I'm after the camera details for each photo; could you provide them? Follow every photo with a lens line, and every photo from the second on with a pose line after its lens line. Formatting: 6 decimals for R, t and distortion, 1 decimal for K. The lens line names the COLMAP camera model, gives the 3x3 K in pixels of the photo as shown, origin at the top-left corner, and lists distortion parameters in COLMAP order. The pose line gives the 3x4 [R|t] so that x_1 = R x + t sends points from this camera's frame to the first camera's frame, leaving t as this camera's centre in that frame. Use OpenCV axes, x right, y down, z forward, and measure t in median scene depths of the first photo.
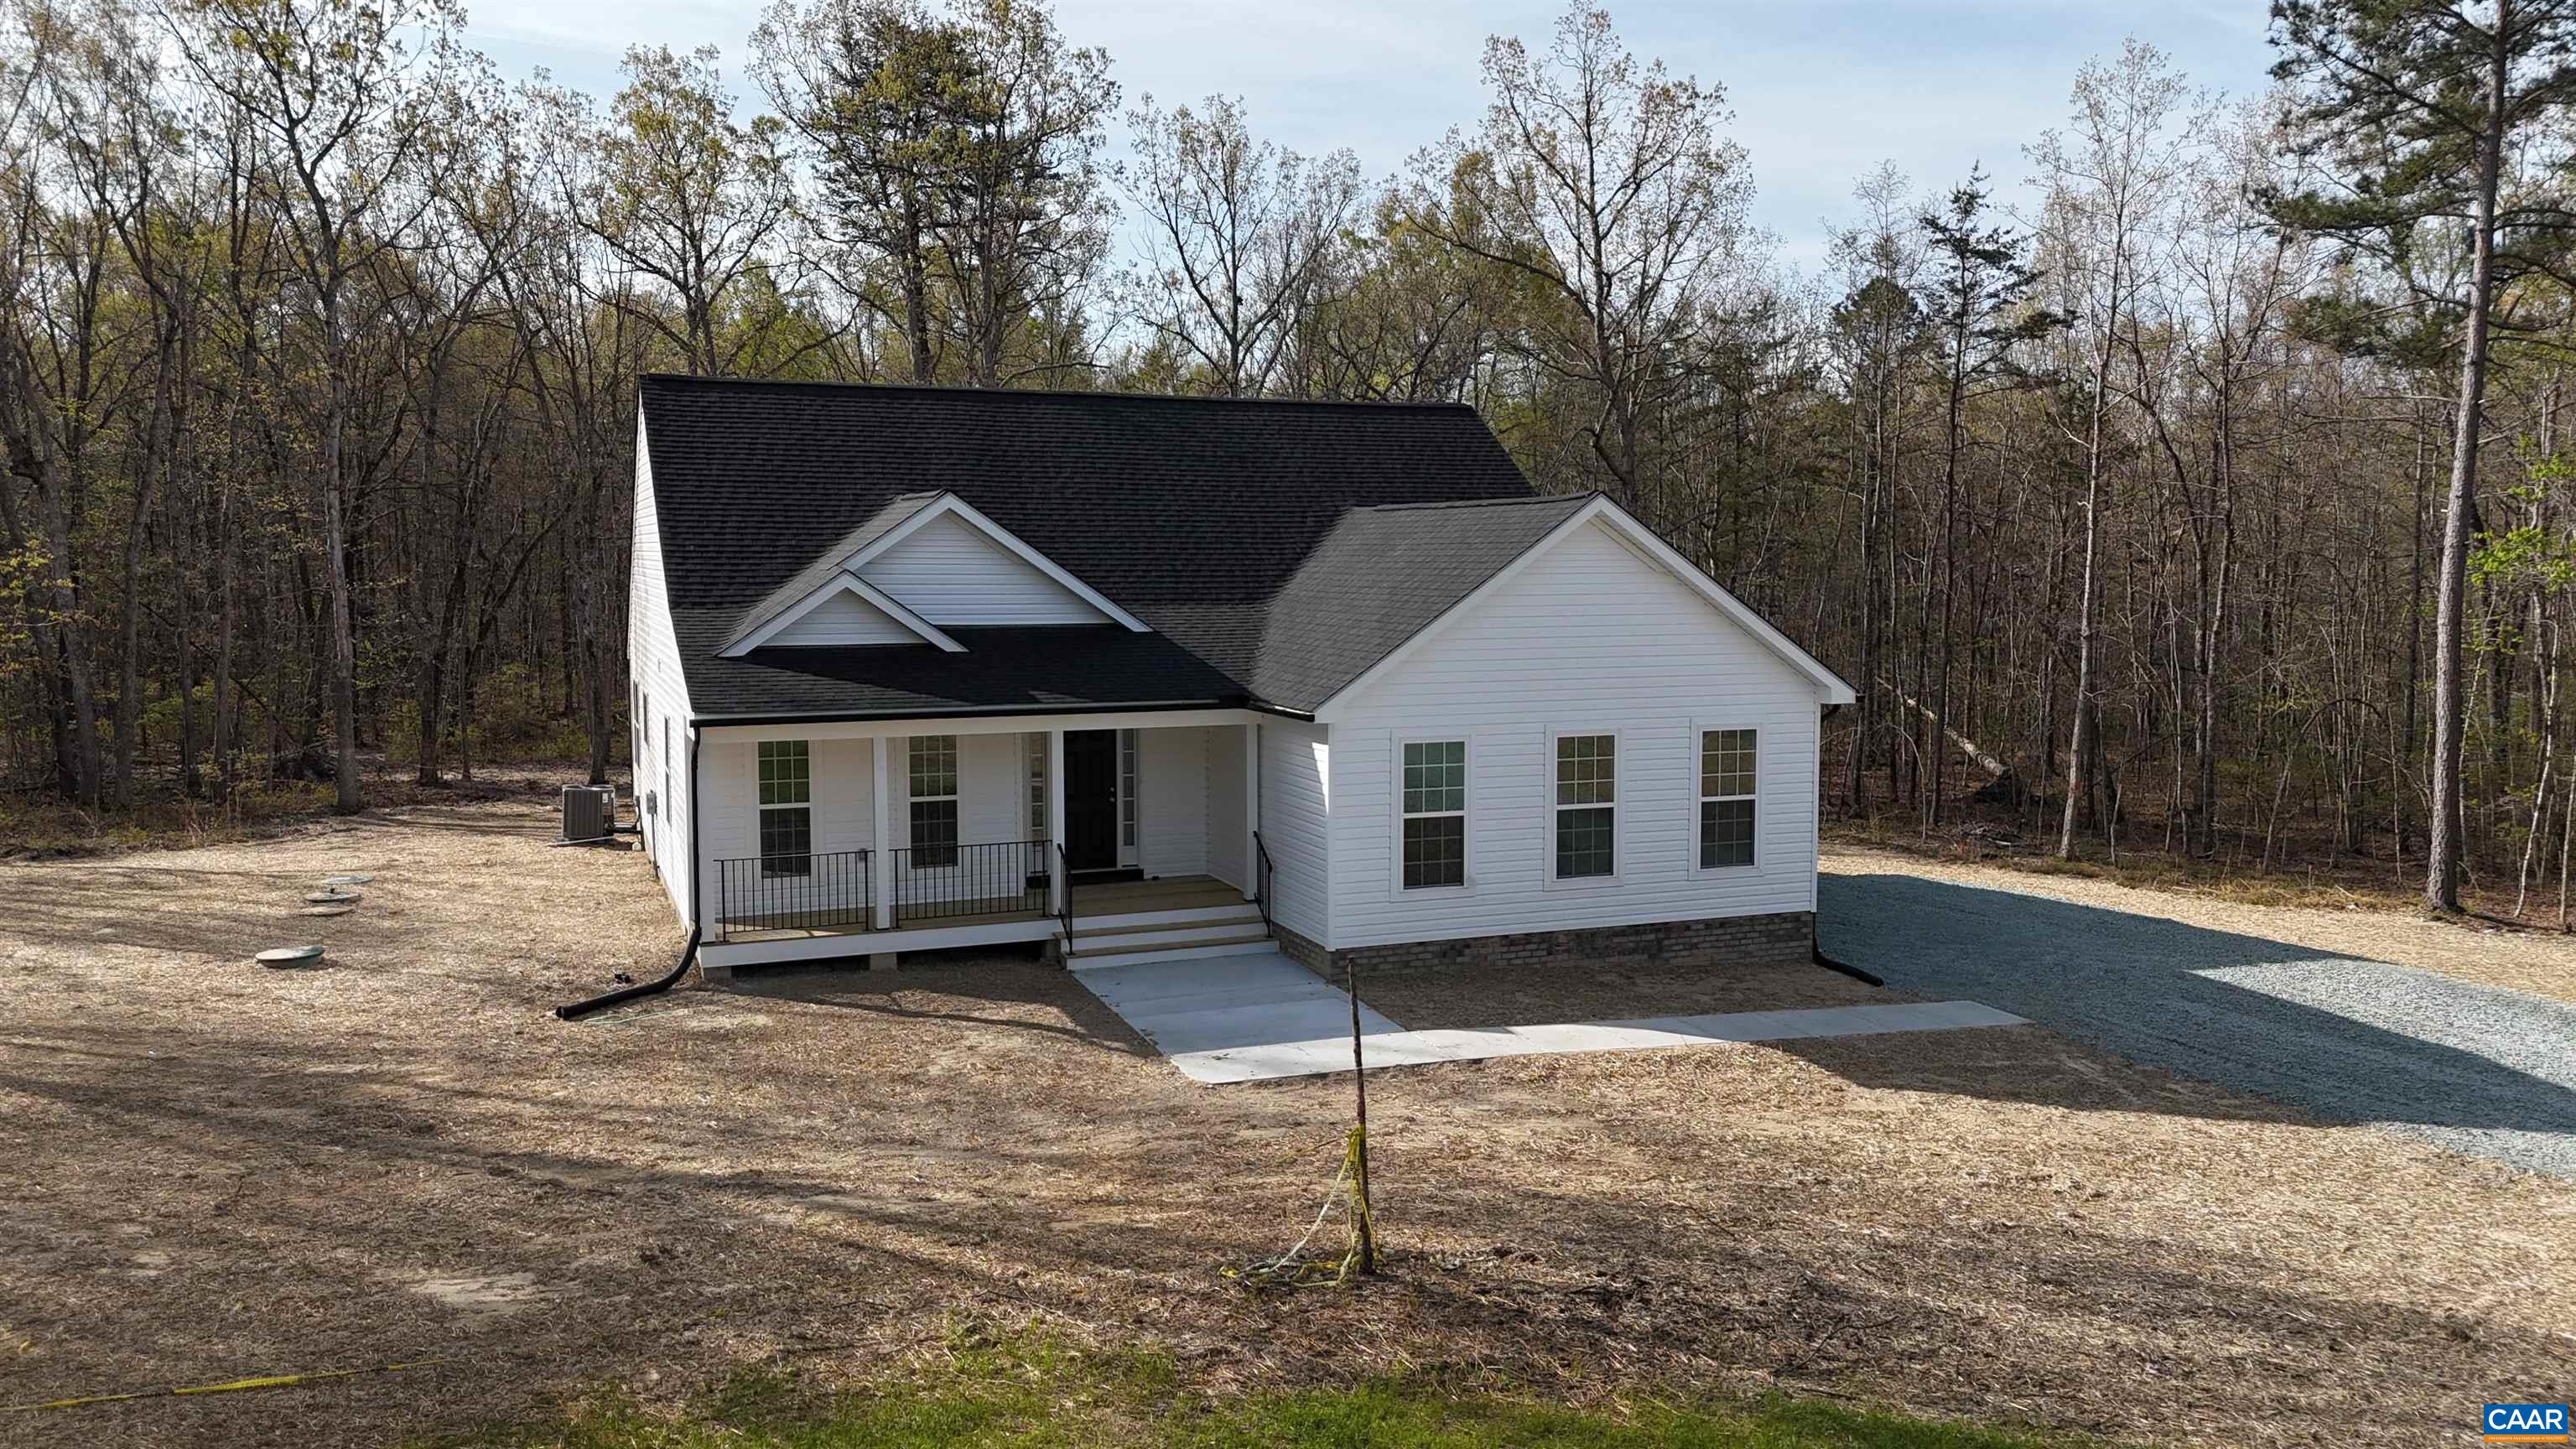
lens RADIAL K [[1899.4, 0, 1285.9], [0, 1899.4, 711.4], [0, 0, 1]] dist [0.056017, -0.022567]
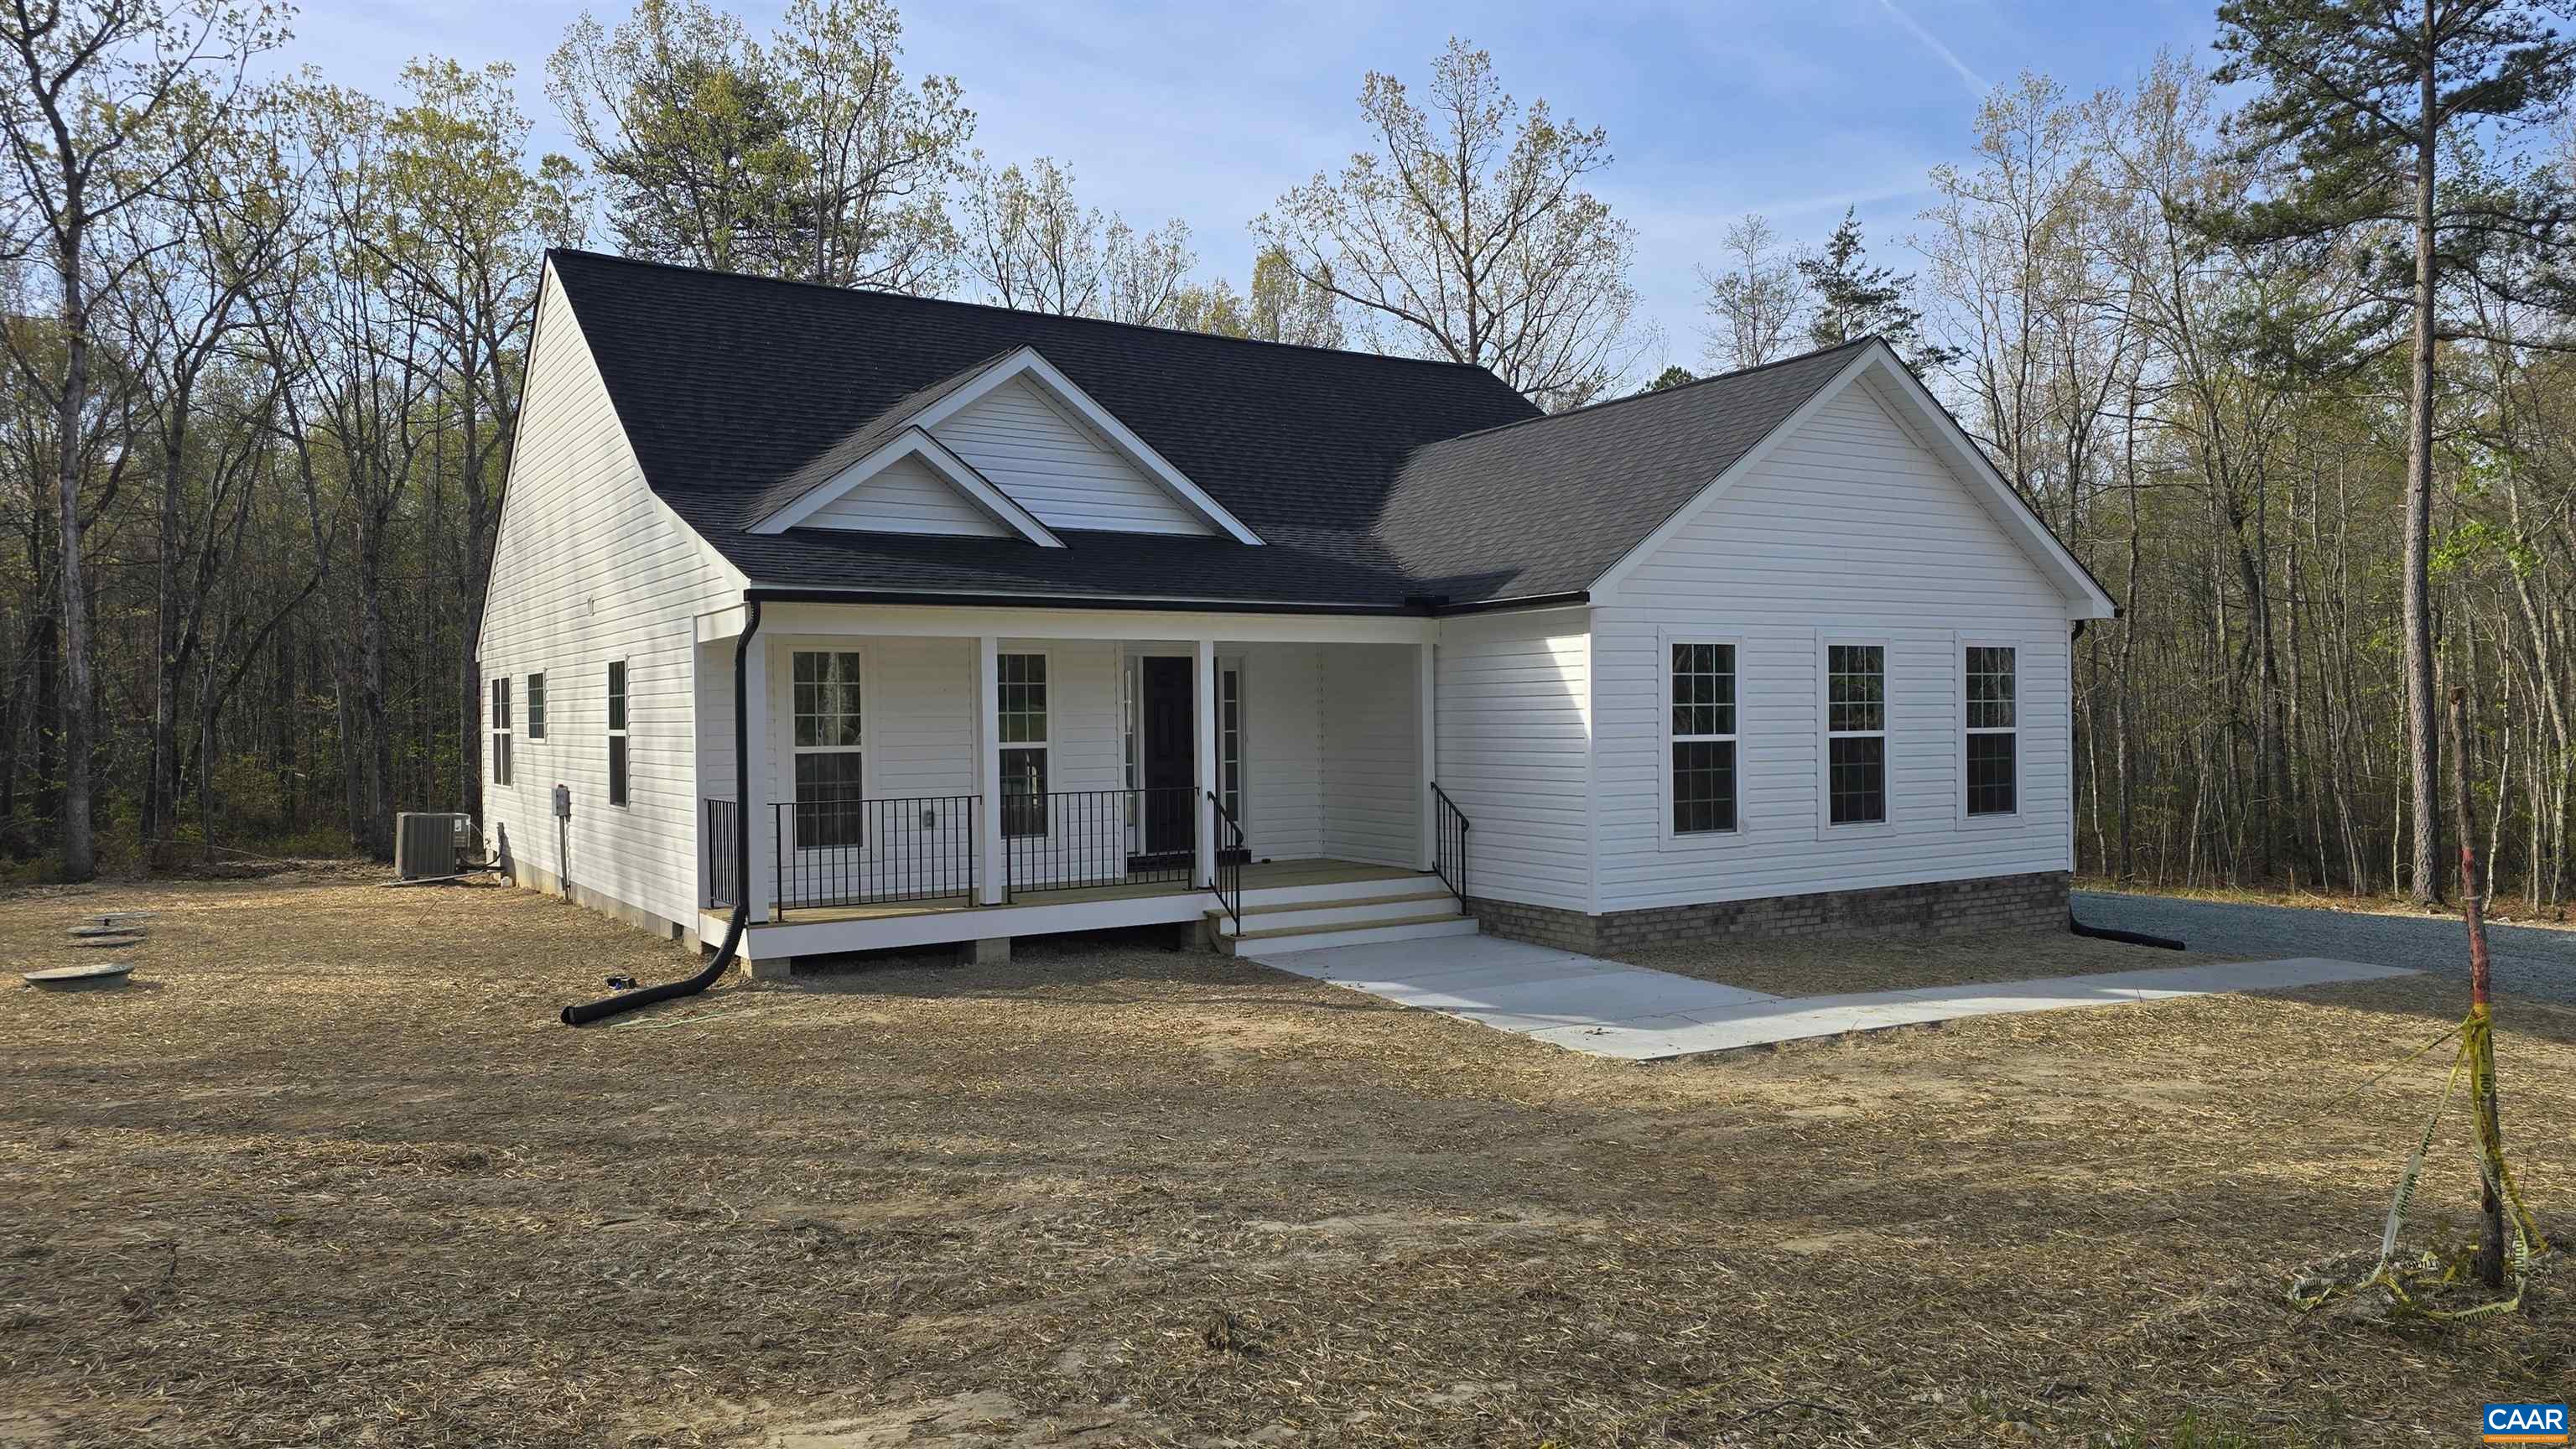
lens RADIAL K [[1734.4, 0, 1271.1], [0, 1734.4, 730.3], [0, 0, 1]] dist [0.056424, -0.052651]
pose [[0.984478, -0.013231, 0.175011, -0.206785], [0.026194, 0.997063, -0.071970, 0.091801], [-0.173545, 0.075437, 0.981932, 0.313297]]
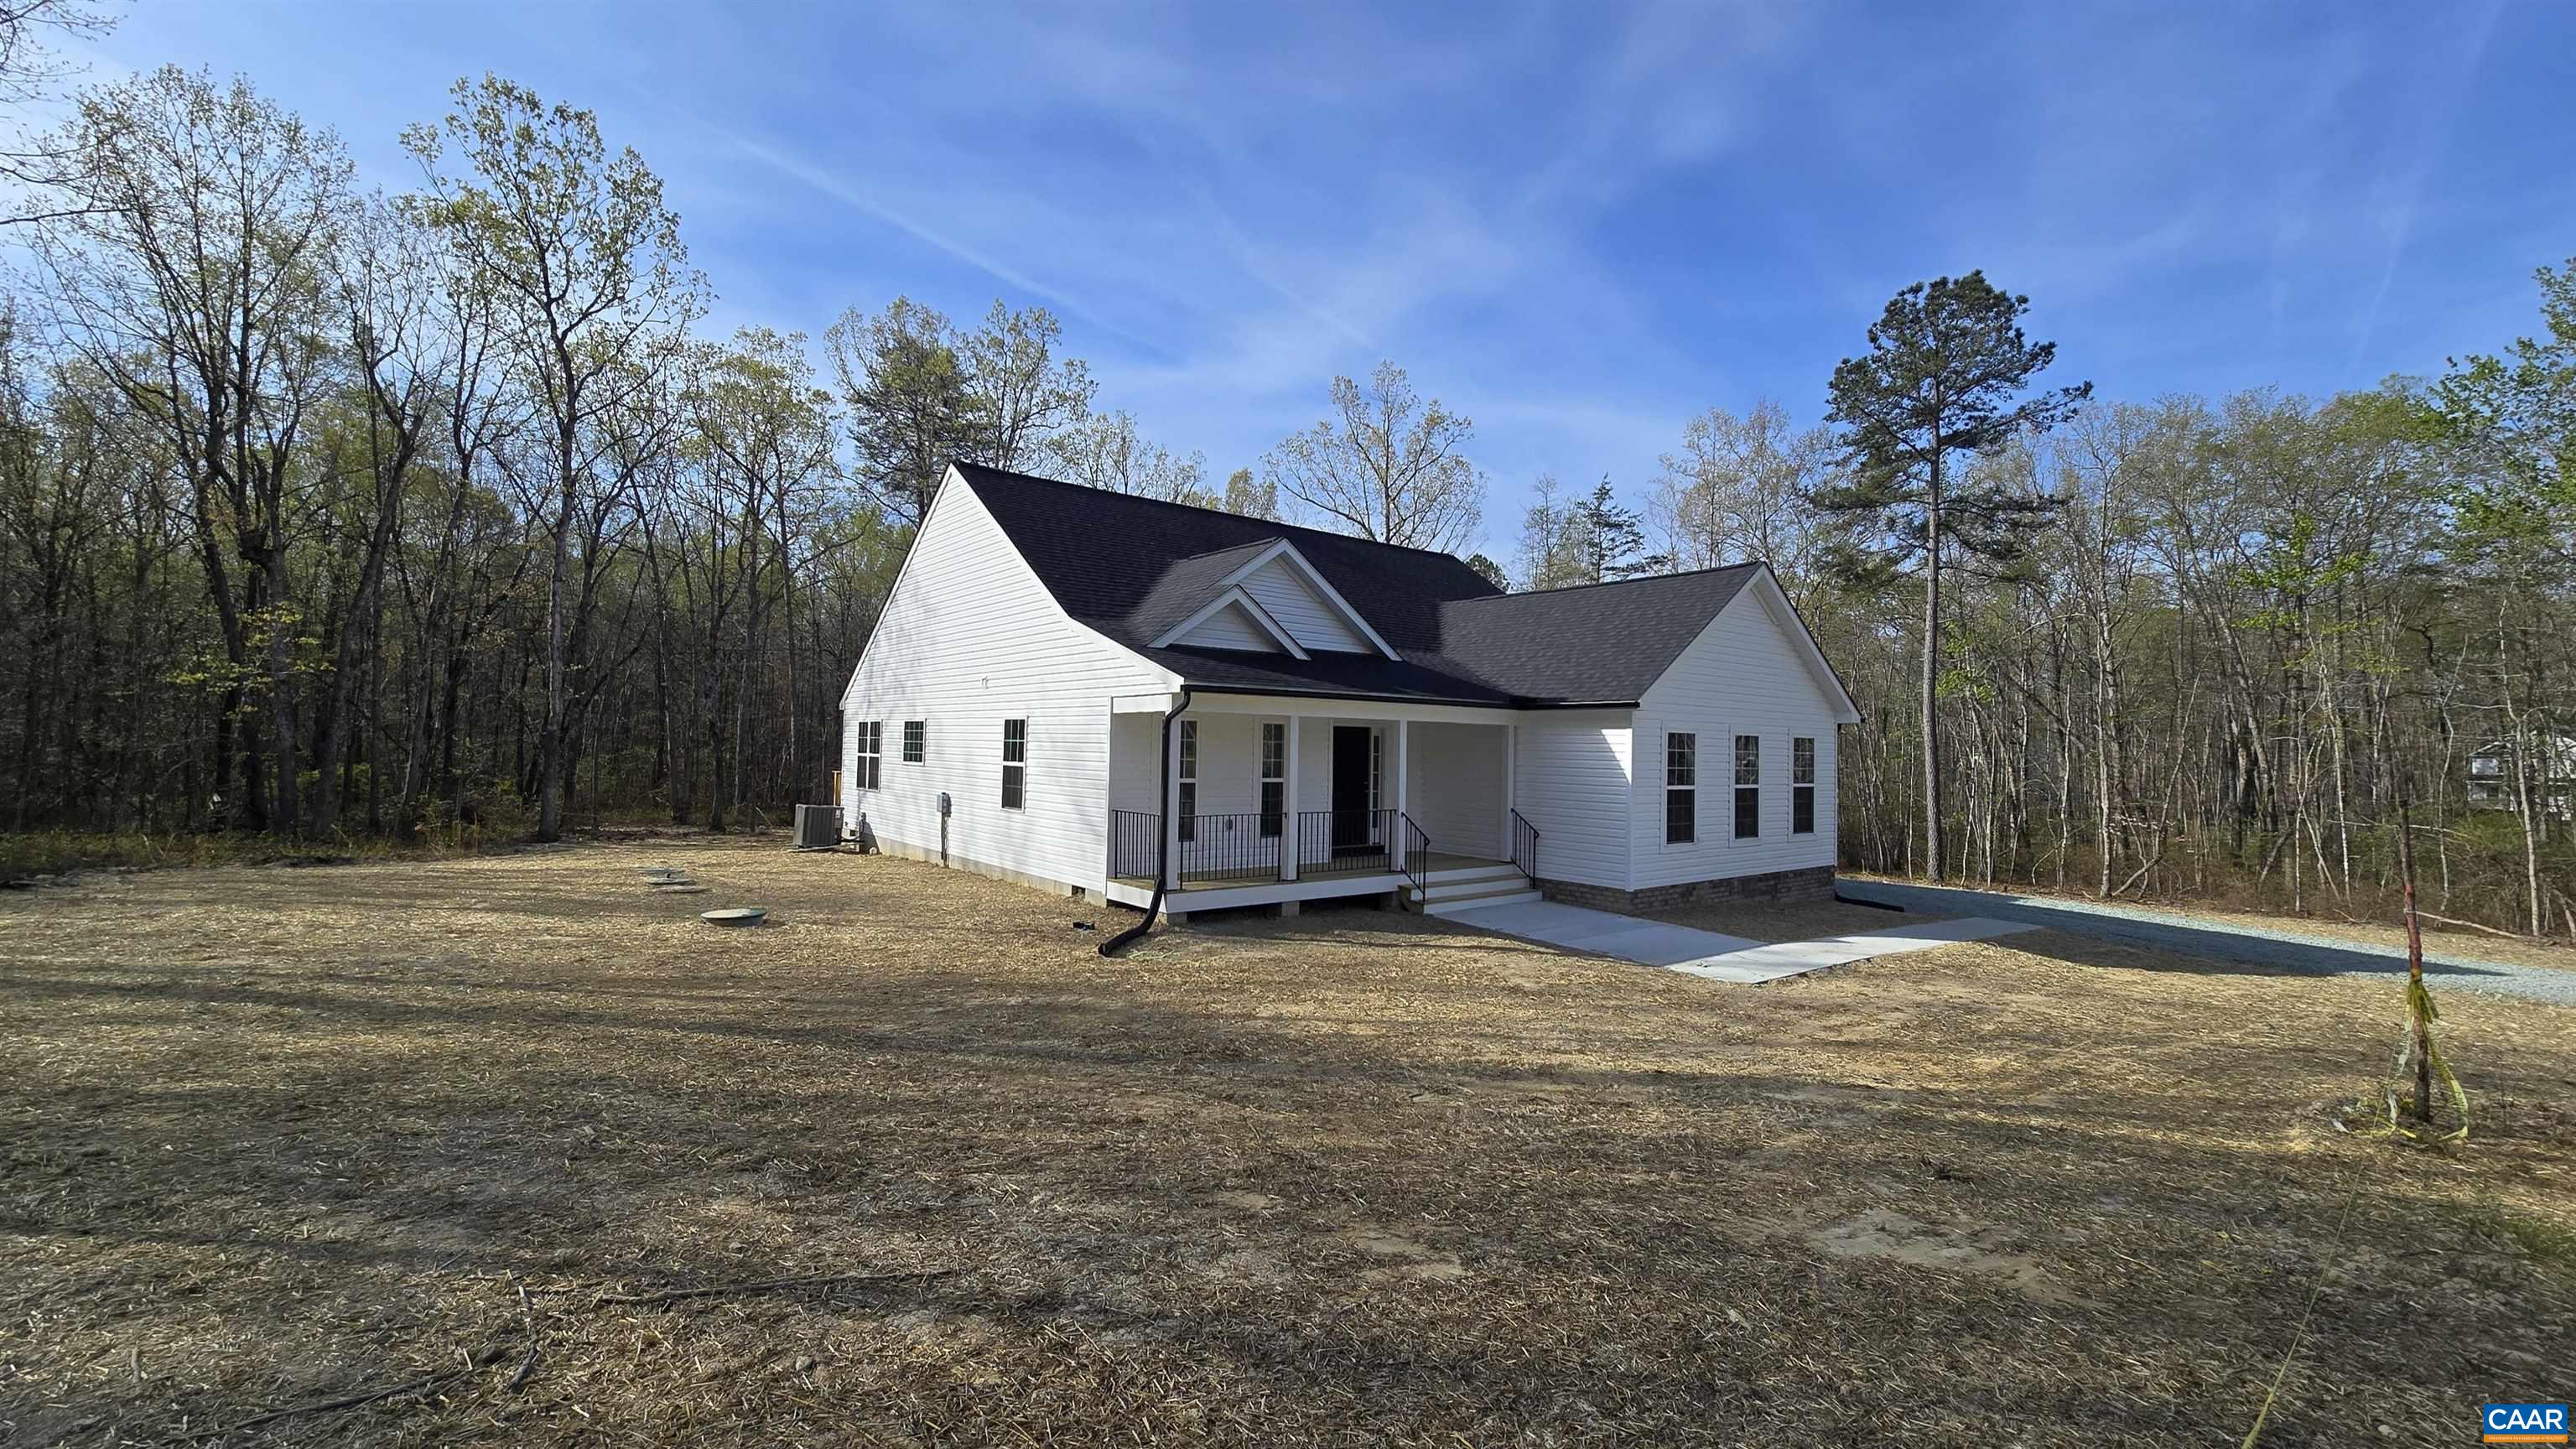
lens RADIAL K [[1054.9, 0, 1290.5], [0, 1054.9, 700.9], [0, 0, 1]] dist [-0.001154, 0.000886]
pose [[0.956565, 0.031832, 0.289776, -0.376078], [0.003939, 0.992519, -0.122031, 0.078260], [-0.291492, 0.117872, 0.949283, 0.347709]]
